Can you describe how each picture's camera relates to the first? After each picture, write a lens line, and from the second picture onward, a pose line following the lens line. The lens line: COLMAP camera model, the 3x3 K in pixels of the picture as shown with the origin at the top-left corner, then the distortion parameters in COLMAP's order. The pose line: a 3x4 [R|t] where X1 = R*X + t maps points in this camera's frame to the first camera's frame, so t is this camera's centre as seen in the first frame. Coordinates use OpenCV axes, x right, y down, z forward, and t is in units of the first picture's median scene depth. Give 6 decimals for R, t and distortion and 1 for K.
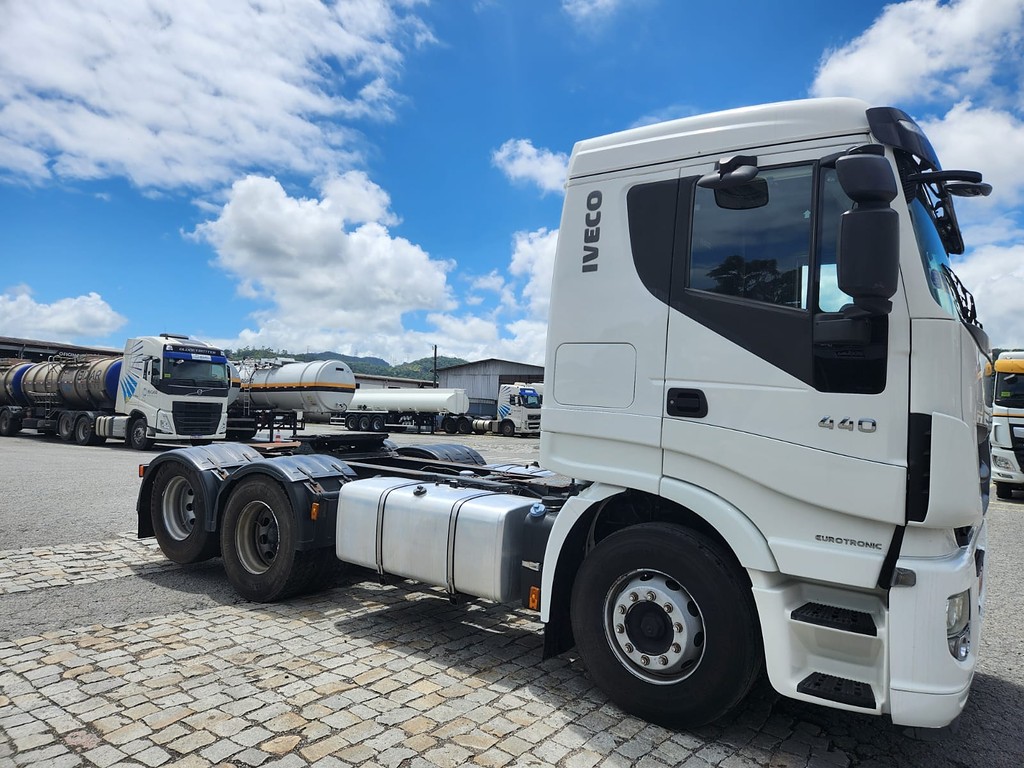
lens RADIAL K [[734.6, 0, 512.0], [0, 734.6, 384.0], [0, 0, 1]] dist [0.078933, -0.075023]
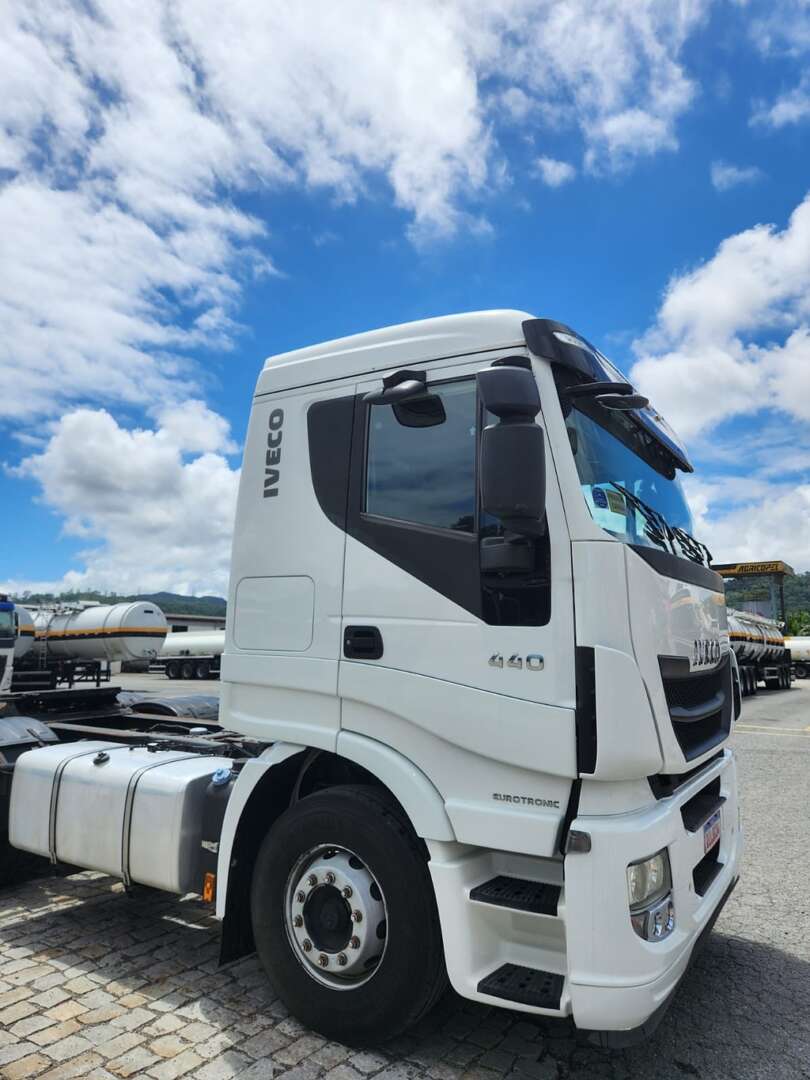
lens RADIAL K [[784.5, 0, 413.9], [0, 784.5, 516.5], [0, 0, 1]] dist [0.059823, -0.064234]
pose [[0.997005, -0.024548, 0.073335, 0.220687], [0.033858, 0.991127, -0.128534, -0.000537], [-0.069529, 0.130632, 0.988990, 0.052684]]
